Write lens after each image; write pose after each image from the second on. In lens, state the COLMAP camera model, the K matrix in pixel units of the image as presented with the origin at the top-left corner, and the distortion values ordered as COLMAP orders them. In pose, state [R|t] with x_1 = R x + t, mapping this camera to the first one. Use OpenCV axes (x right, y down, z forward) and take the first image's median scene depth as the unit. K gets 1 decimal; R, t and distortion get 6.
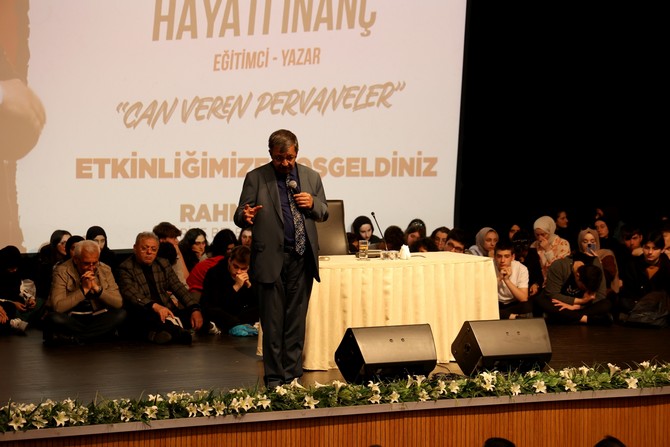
lens RADIAL K [[1937.2, 0, 335.0], [0, 1937.2, 223.5], [0, 0, 1]] dist [0.825166, -1.484627]
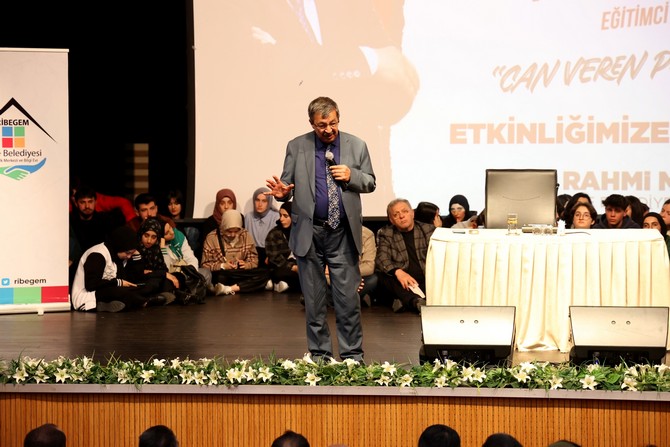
lens RADIAL K [[1937.2, 0, 335.0], [0, 1937.2, 223.5], [0, 0, 1]] dist [0.825166, -1.484627]
pose [[0.857446, 0.034210, -0.513436, 0.387502], [-0.022658, 0.999330, 0.028747, -0.011070], [0.514076, -0.013016, 0.857646, 0.135850]]
